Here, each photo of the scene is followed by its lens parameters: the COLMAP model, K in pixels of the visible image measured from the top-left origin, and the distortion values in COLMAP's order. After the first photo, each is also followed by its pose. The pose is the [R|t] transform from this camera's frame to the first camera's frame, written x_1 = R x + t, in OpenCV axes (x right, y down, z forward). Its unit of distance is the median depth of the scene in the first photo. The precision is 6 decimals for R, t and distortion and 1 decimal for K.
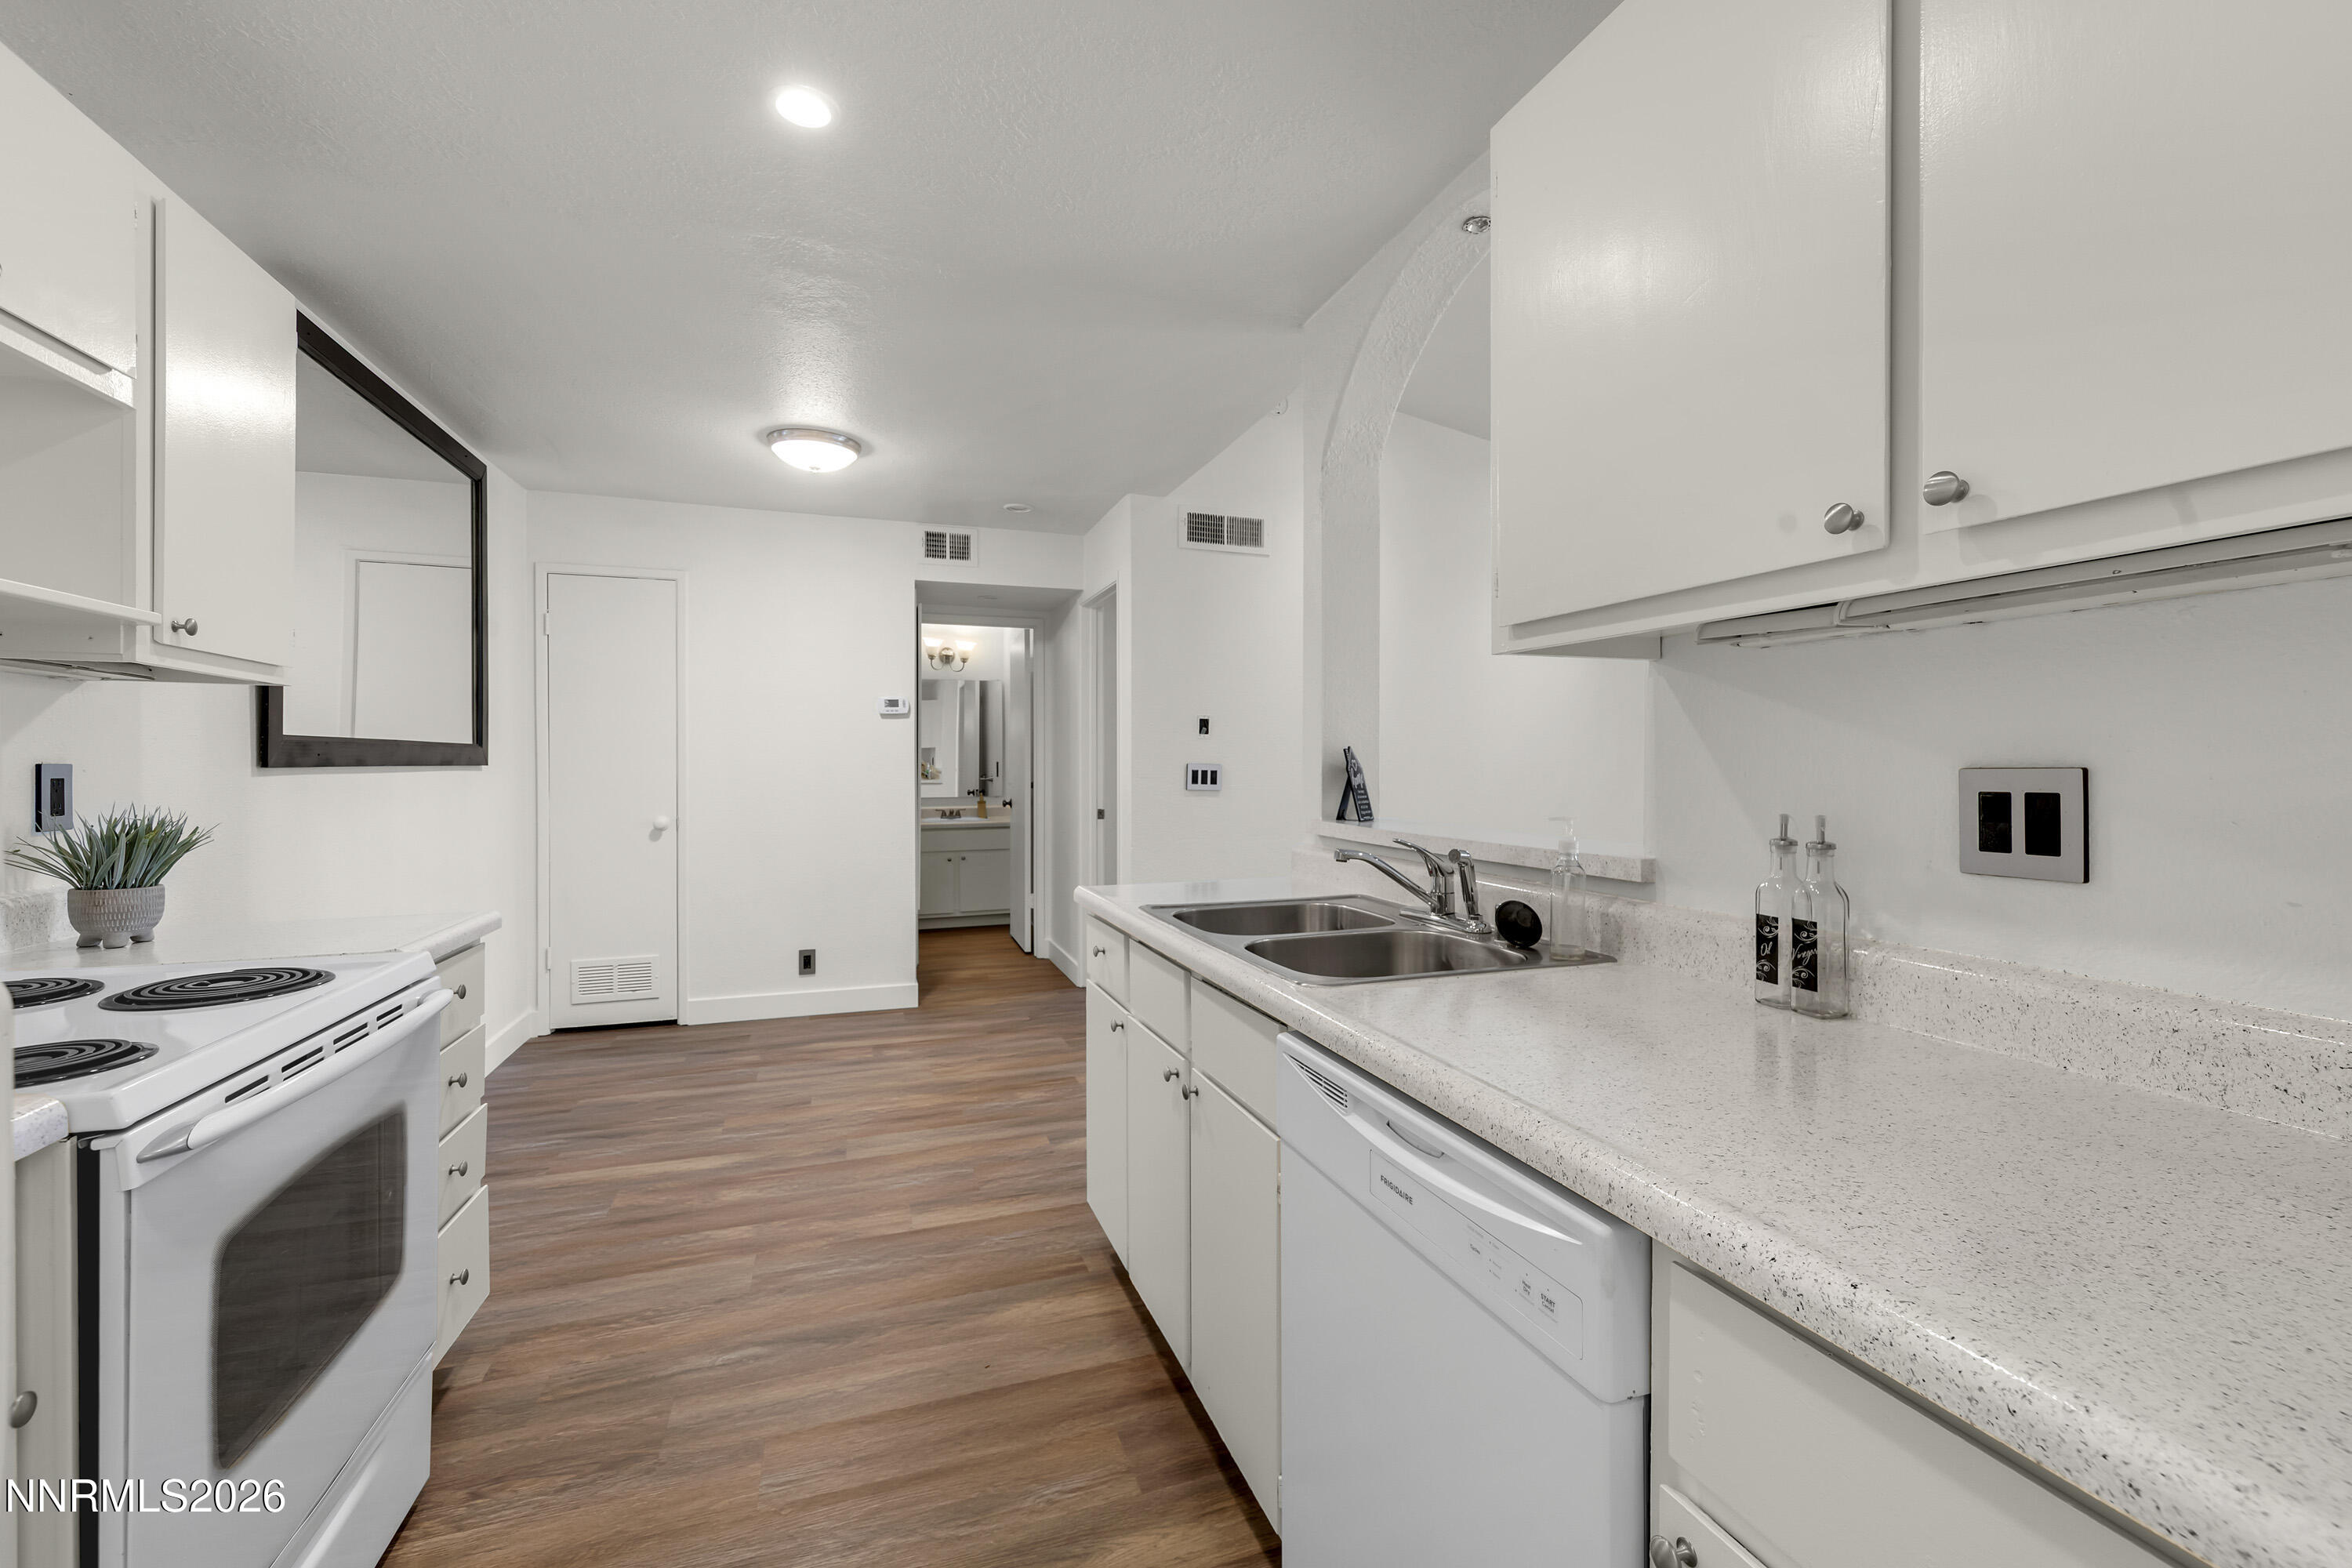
lens RADIAL K [[977.9, 0, 1204.2], [0, 977.9, 770.0], [0, 0, 1]] dist [0.001425, -0.000081]
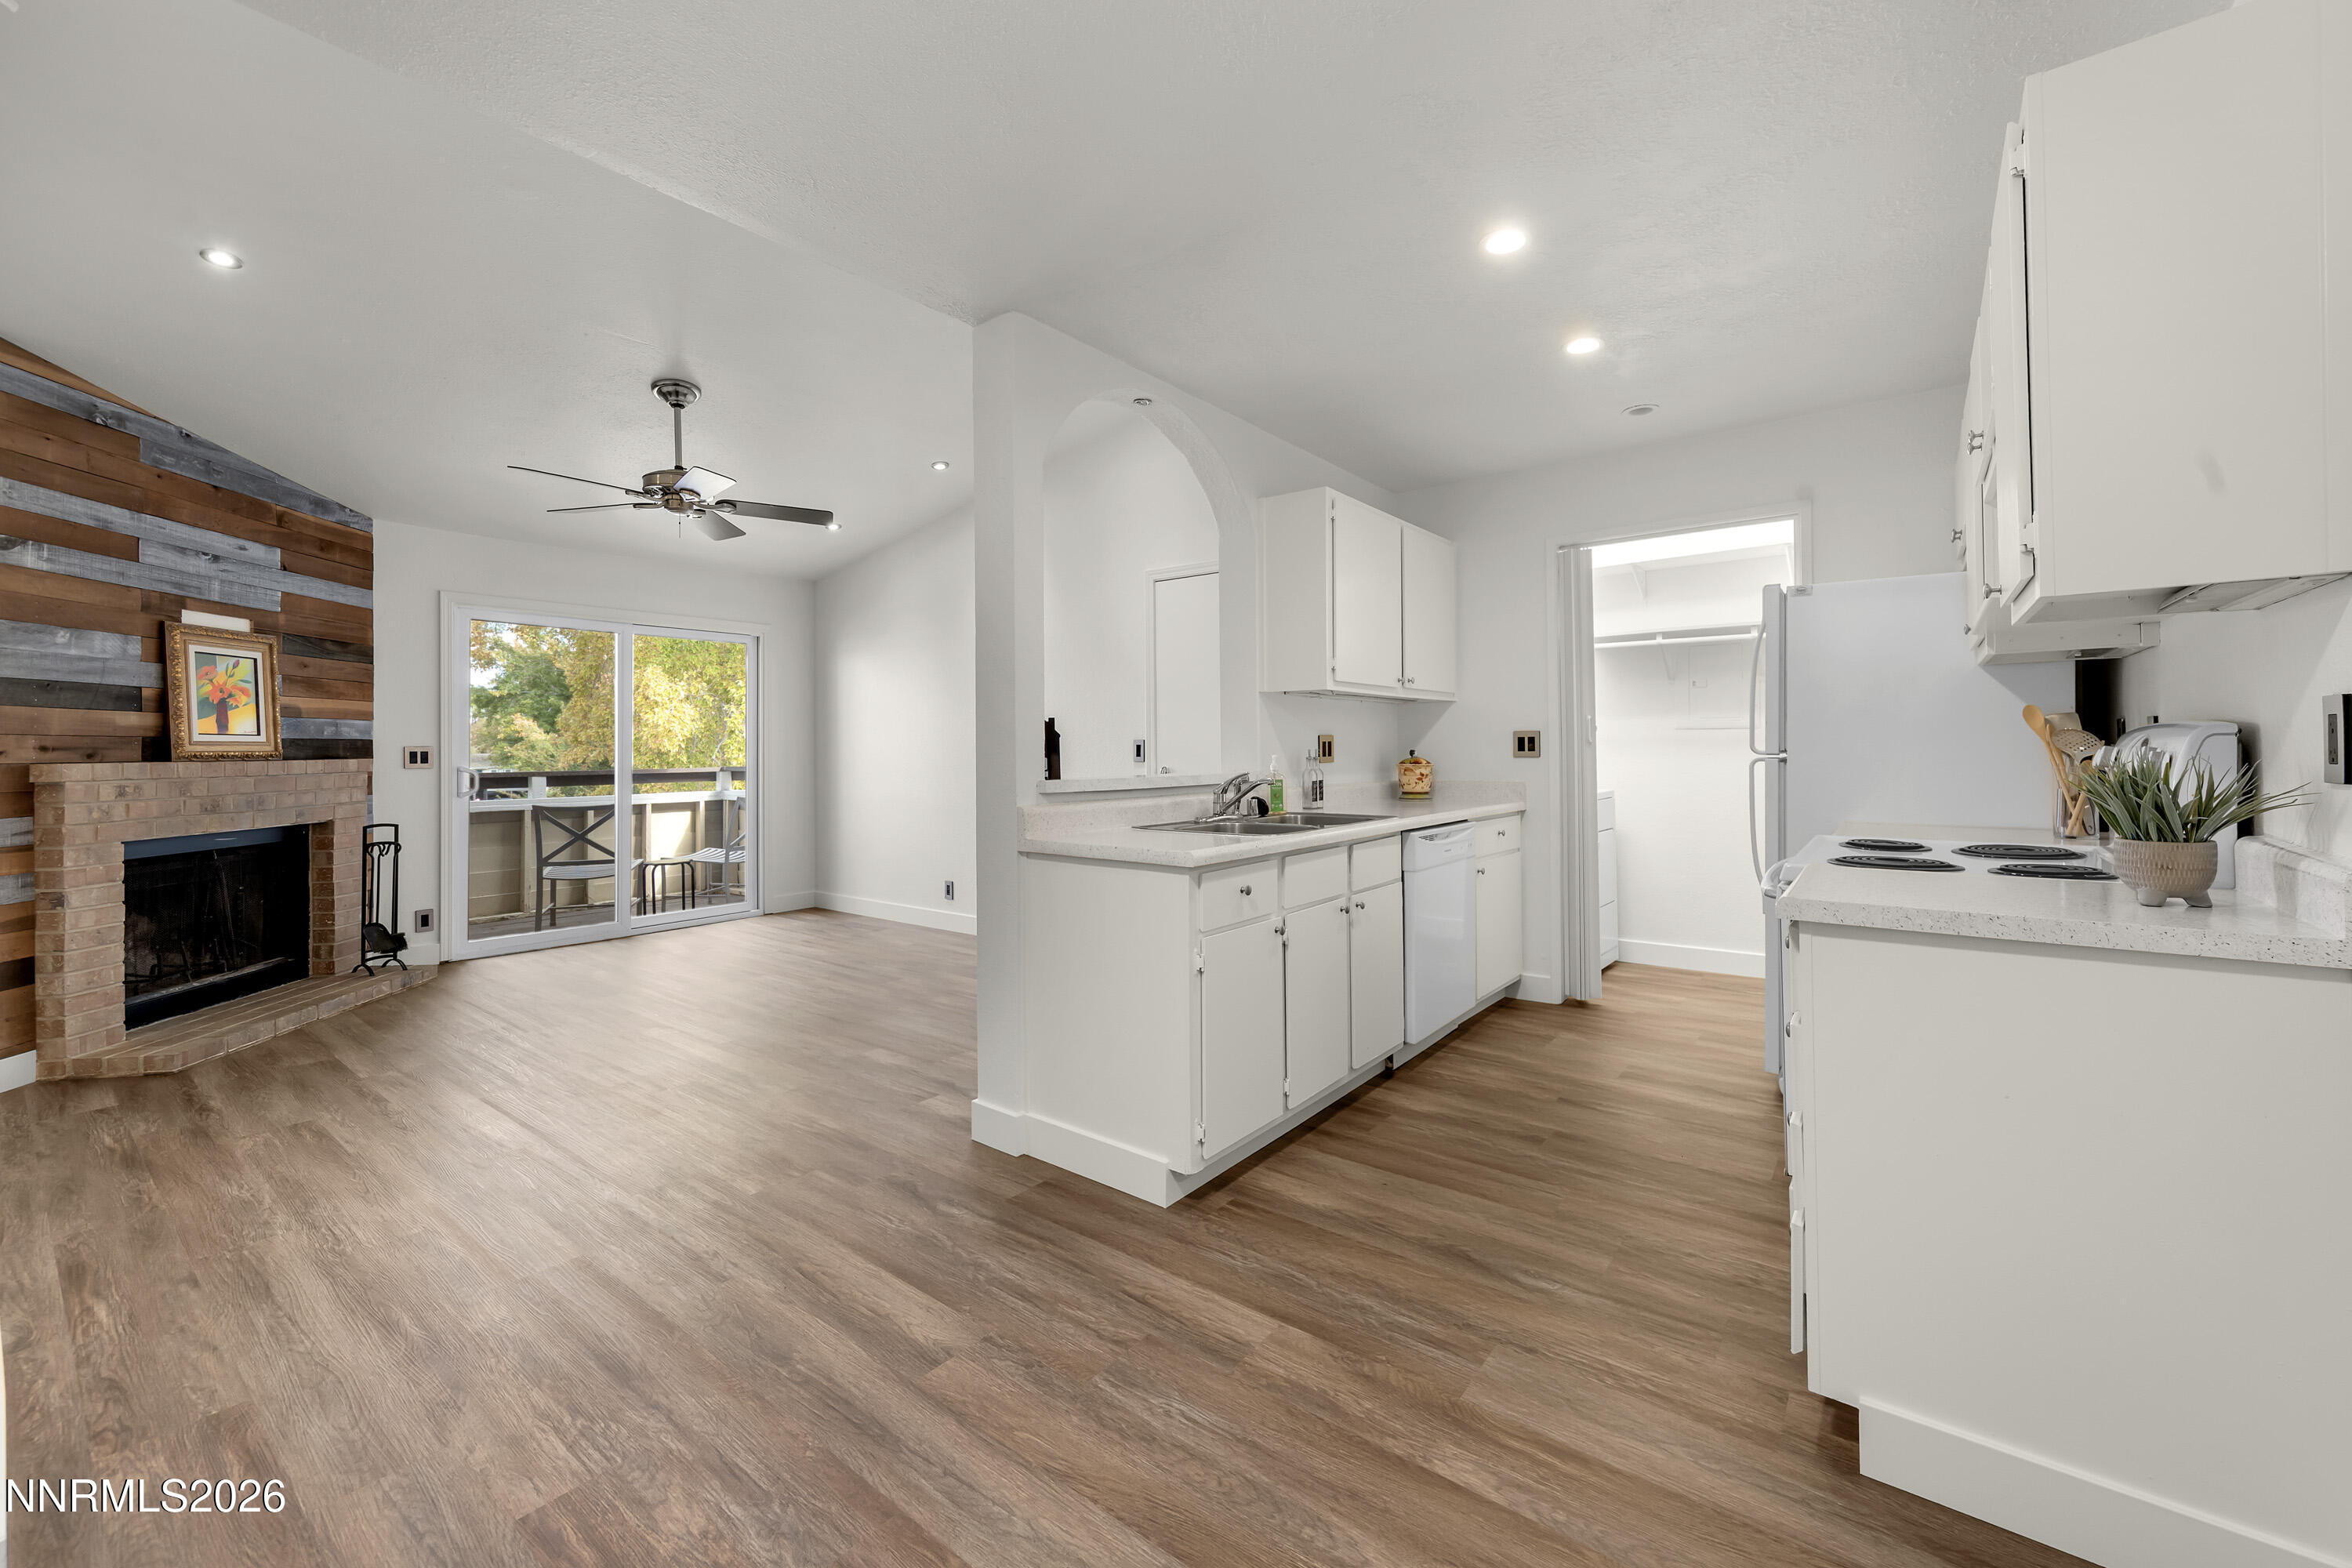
lens RADIAL K [[930.7, 0, 1215.5], [0, 930.7, 743.2], [0, 0, 1]] dist [0.005571, 0.000363]
pose [[-0.542831, 0.009743, 0.839786, -0.678777], [0.013499, 0.999905, -0.002875, 0.010910], [-0.839734, 0.009776, -0.542910, 1.095925]]
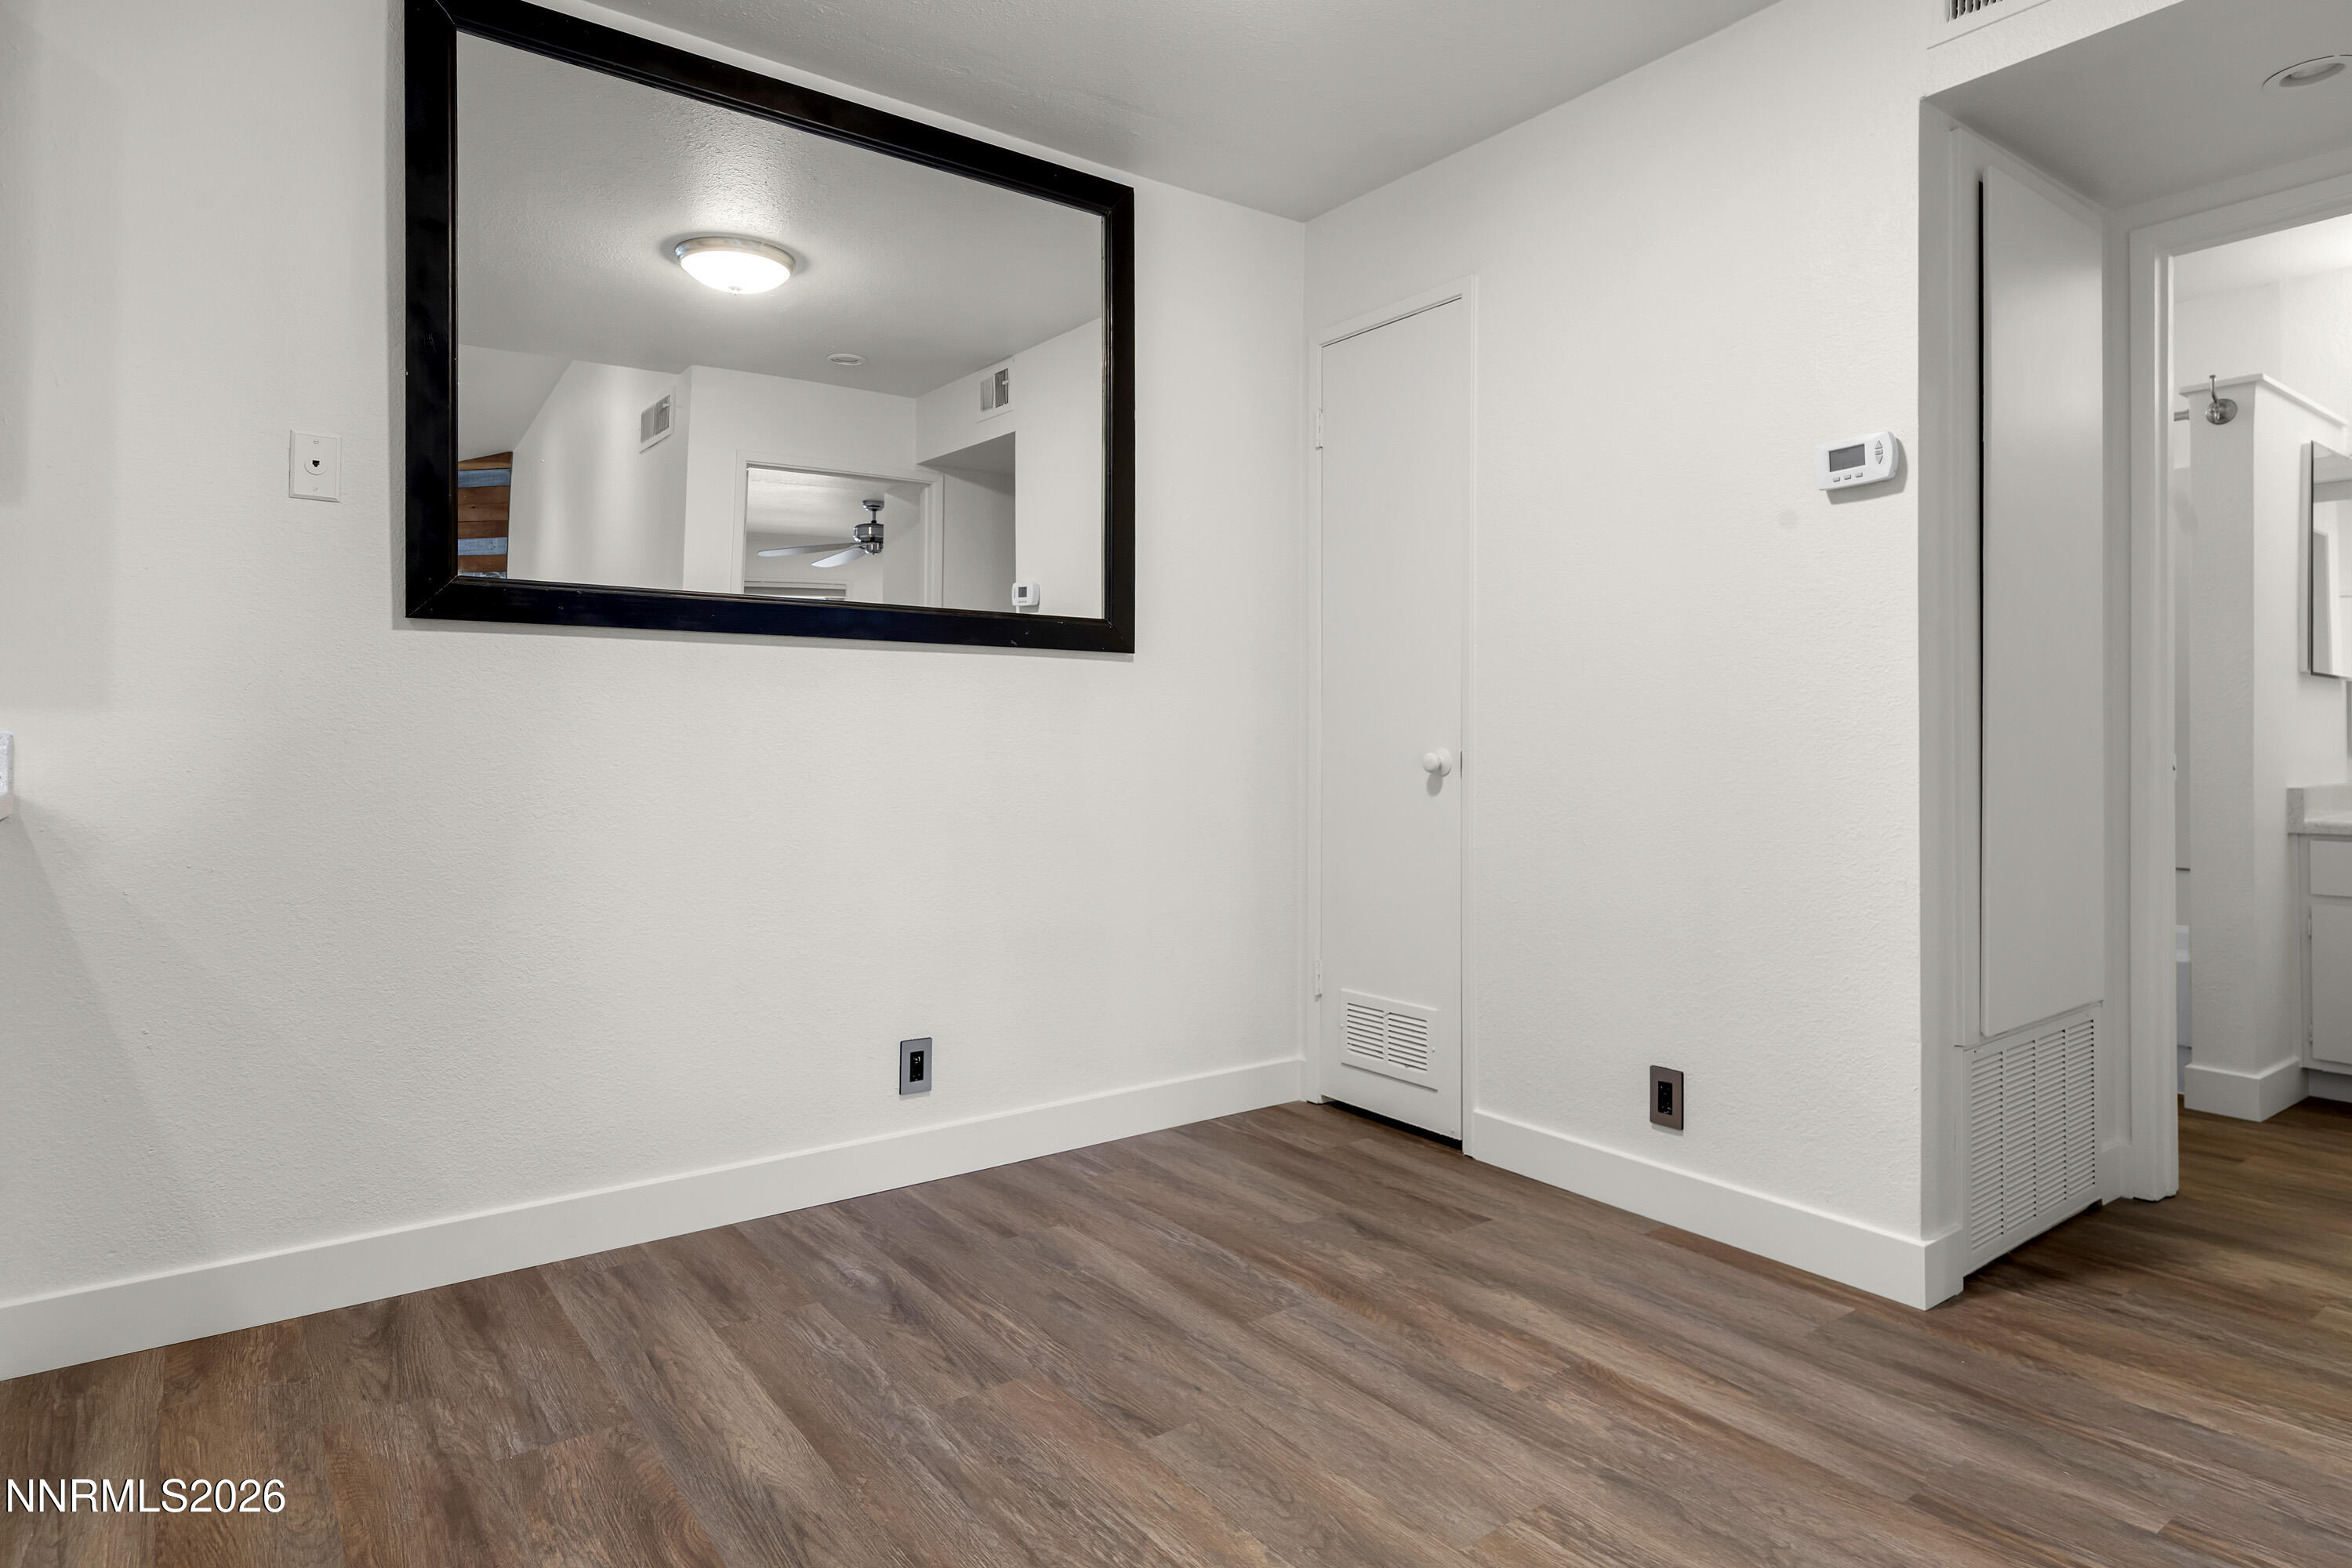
lens RADIAL K [[1327.7, 0, 1203.2], [0, 1327.7, 732.3], [0, 0, 1]] dist [0.007167, 0.000252]
pose [[0.294919, -0.001993, -0.955520, 0.128920], [-0.010336, 0.999933, -0.005276, 0.058787], [0.955466, 0.011432, 0.294879, 0.896588]]
